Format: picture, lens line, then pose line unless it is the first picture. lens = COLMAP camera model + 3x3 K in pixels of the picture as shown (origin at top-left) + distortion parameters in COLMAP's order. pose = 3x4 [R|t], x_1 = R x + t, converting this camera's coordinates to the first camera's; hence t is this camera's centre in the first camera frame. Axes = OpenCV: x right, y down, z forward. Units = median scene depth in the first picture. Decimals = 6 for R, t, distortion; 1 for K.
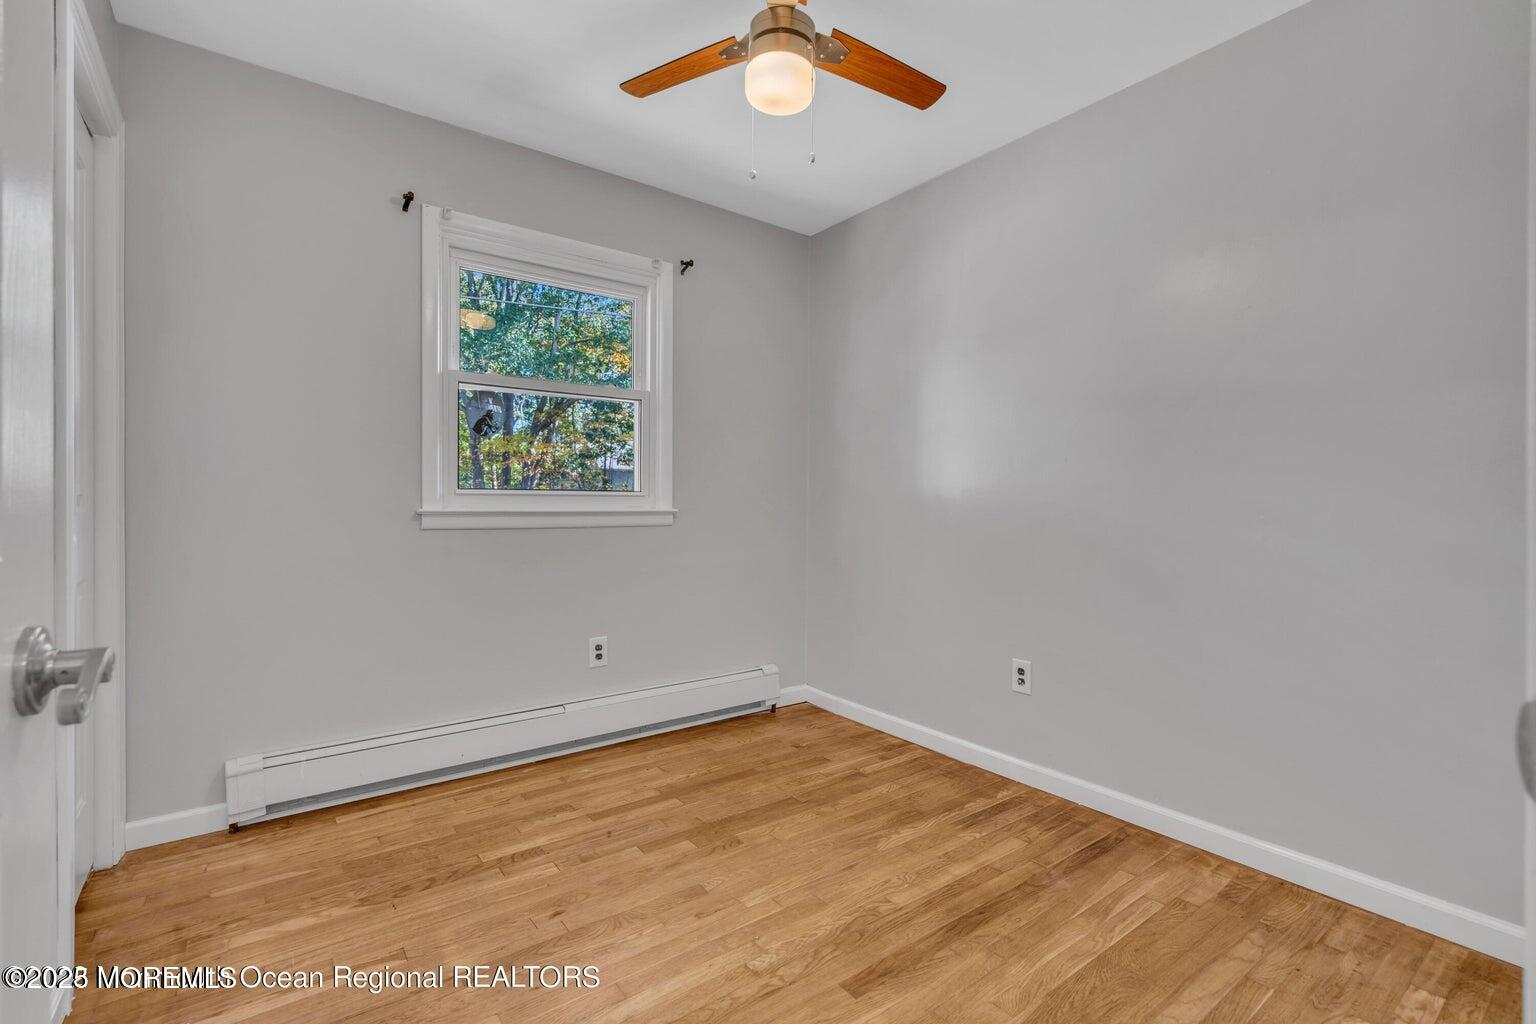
lens RADIAL K [[696.3, 0, 768.0], [0, 696.3, 512.0], [0, 0, 1]] dist [0.000213, 0.000191]
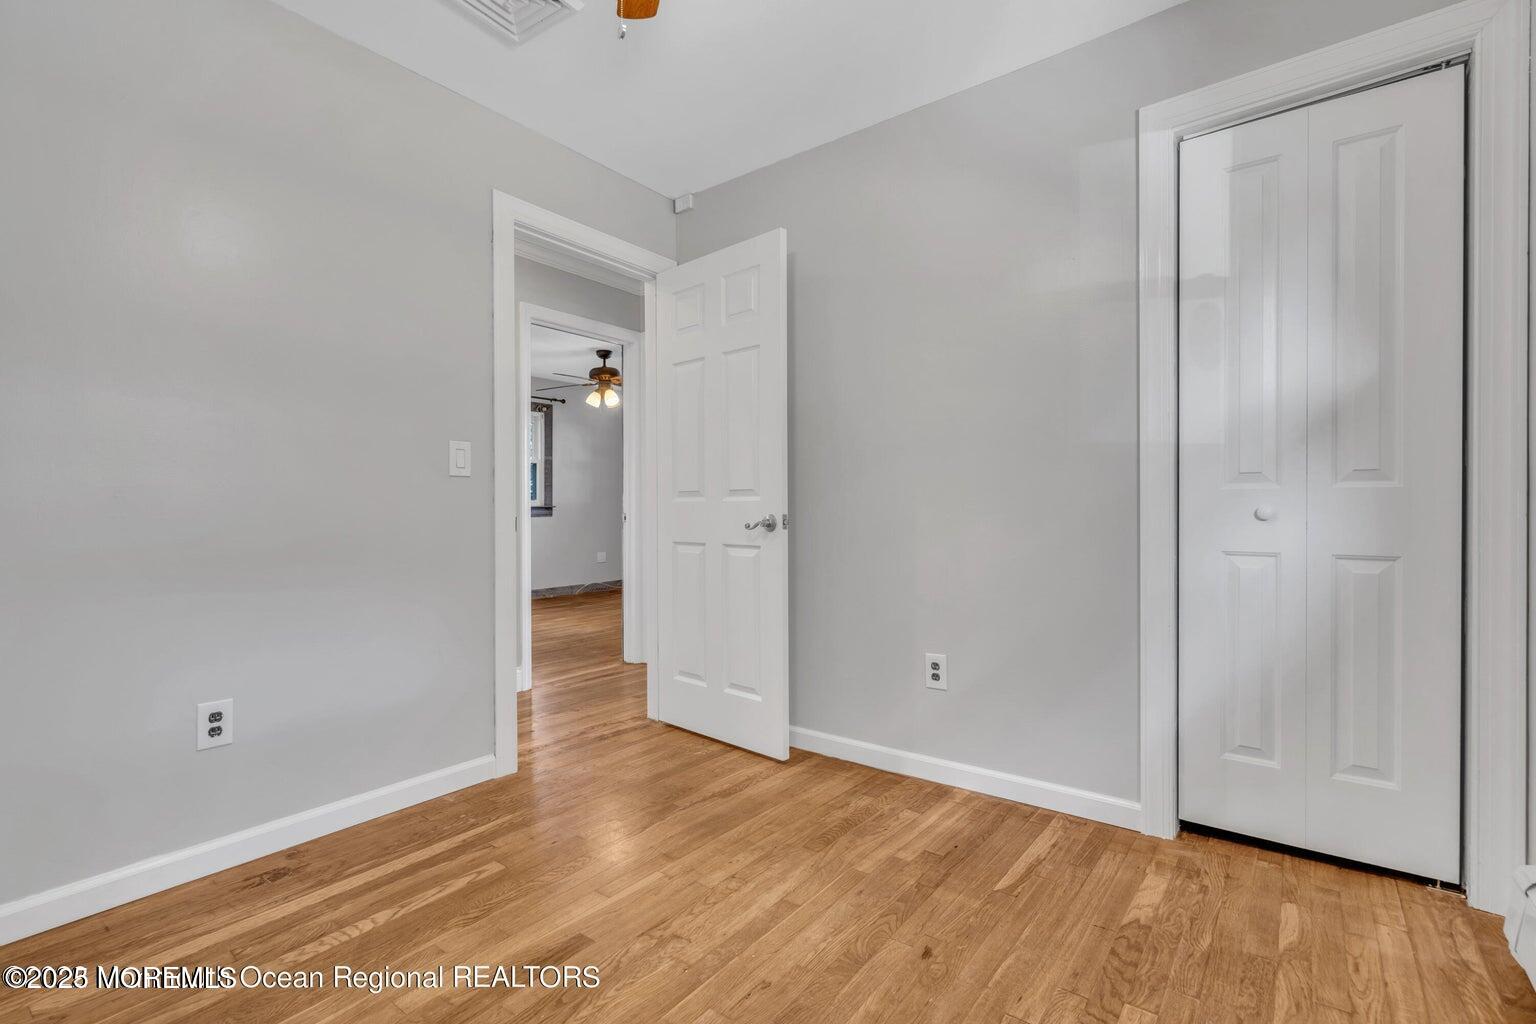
lens RADIAL K [[696.3, 0, 768.0], [0, 696.3, 512.0], [0, 0, 1]] dist [0.000213, 0.000191]
pose [[-0.962084, 0.003759, -0.272726, 0.116096], [0.001083, 0.999950, 0.009962, 0.027505], [0.272750, 0.009289, -0.962040, 1.780347]]
